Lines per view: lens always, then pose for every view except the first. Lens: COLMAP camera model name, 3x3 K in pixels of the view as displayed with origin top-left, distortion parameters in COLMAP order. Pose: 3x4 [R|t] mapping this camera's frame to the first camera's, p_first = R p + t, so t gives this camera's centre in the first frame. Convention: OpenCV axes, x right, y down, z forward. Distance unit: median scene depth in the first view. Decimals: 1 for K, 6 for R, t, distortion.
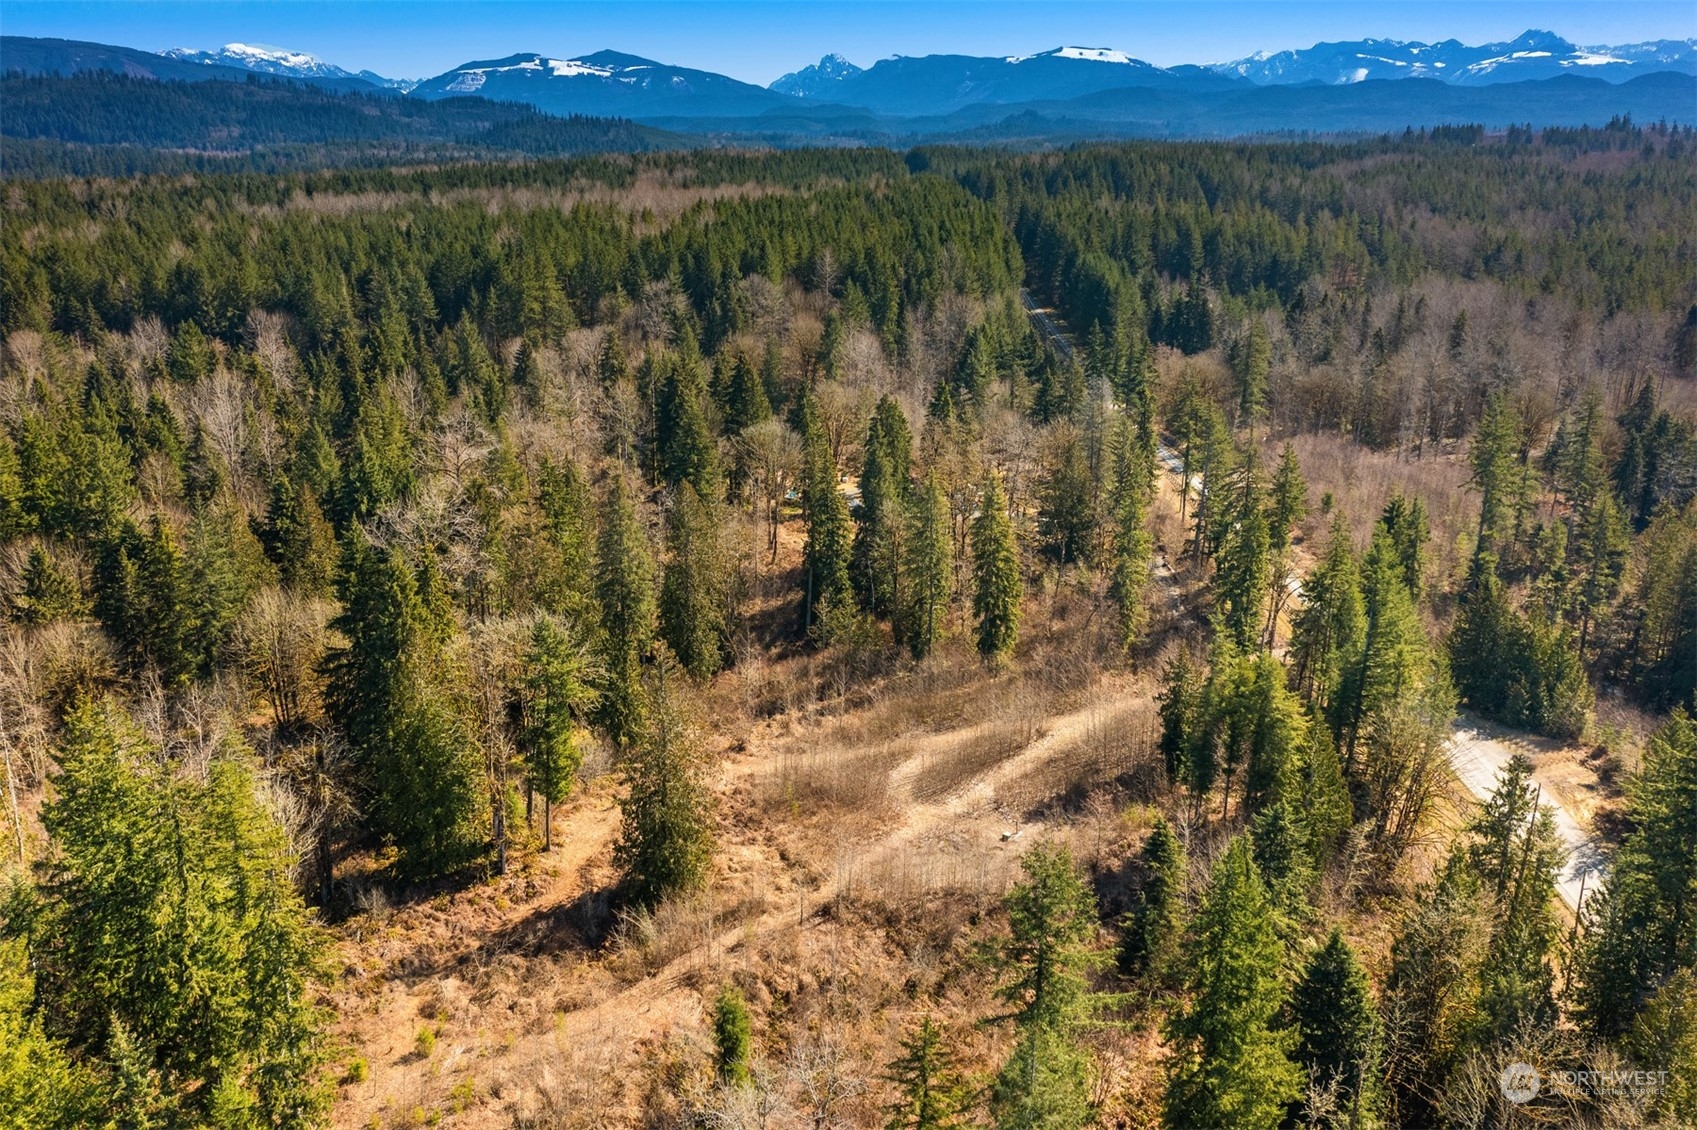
lens RADIAL K [[1355.1, 0, 787.5], [0, 1355.1, 534.6], [0, 0, 1]] dist [0.002947, 0.003225]
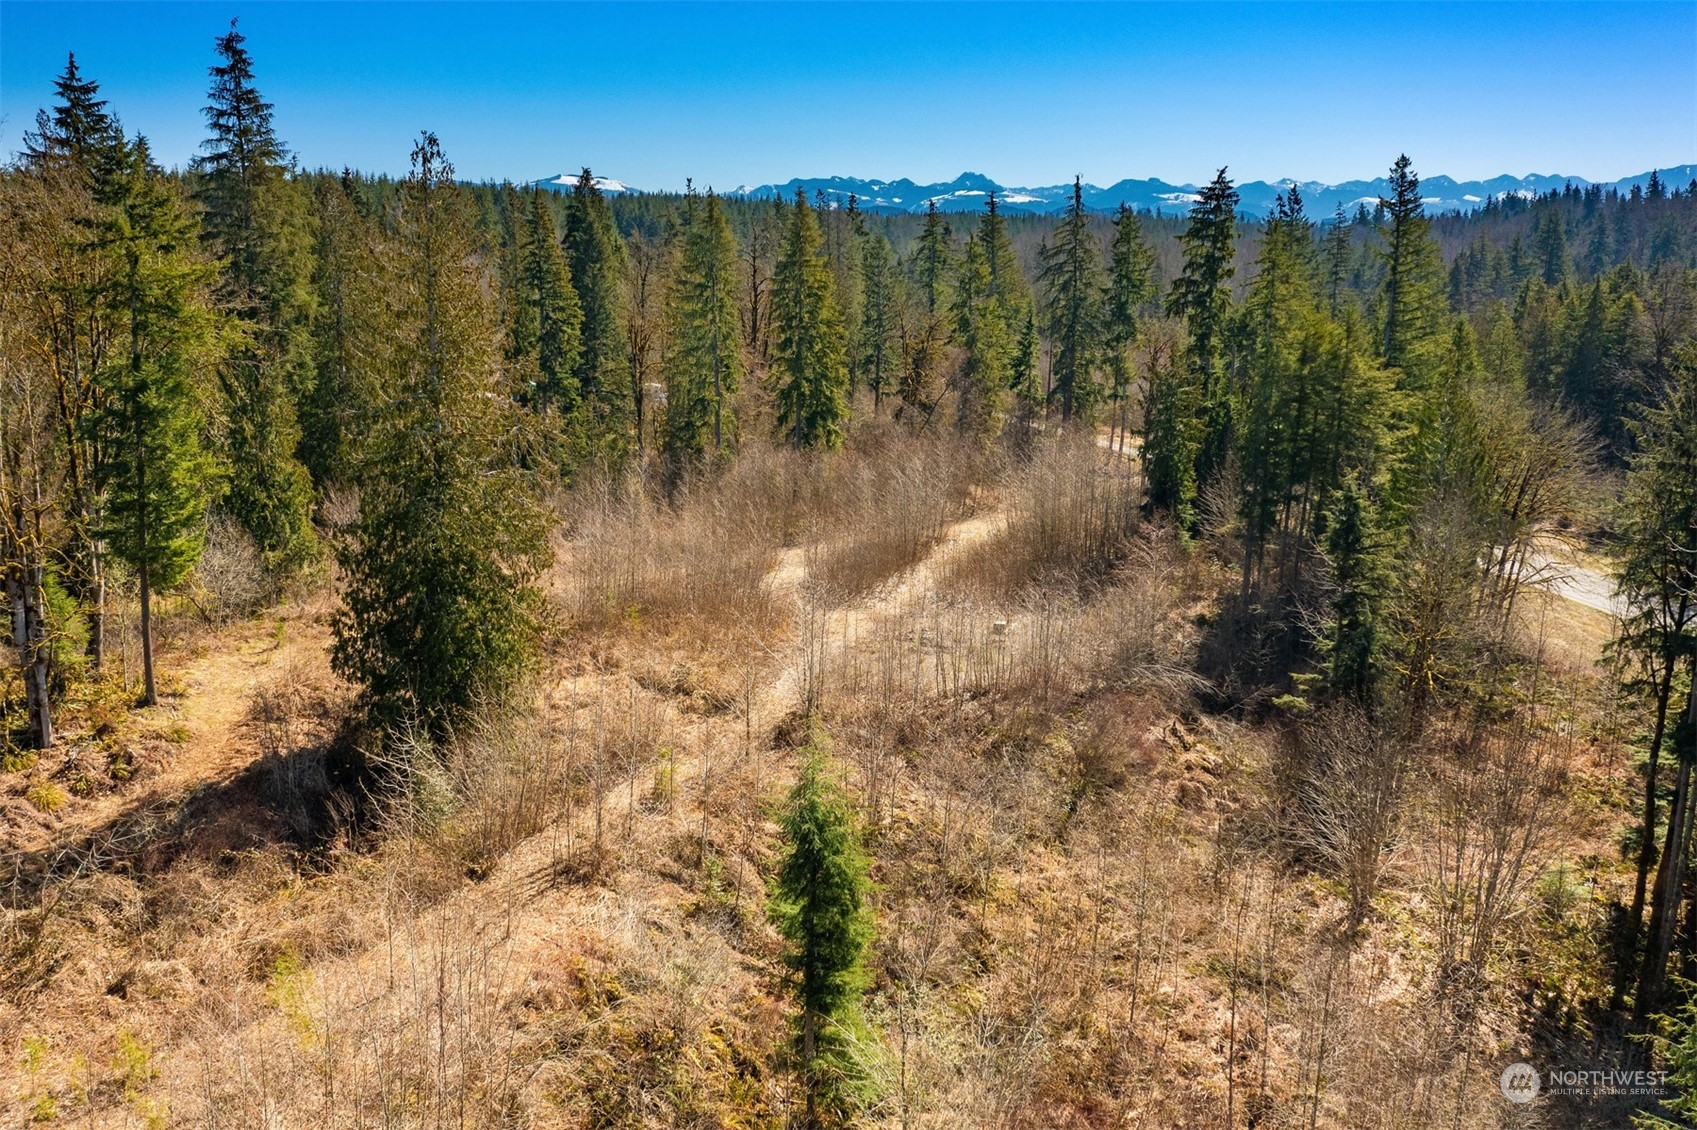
lens RADIAL K [[1340.9, 0, 799.1], [0, 1340.9, 573.1], [0, 0, 1]] dist [0.005041, 0.005607]
pose [[0.935169, -0.069063, 0.347404, -0.099239], [0.090620, 0.994815, -0.046170, 0.178933], [-0.342414, 0.074658, 0.936578, 0.394533]]
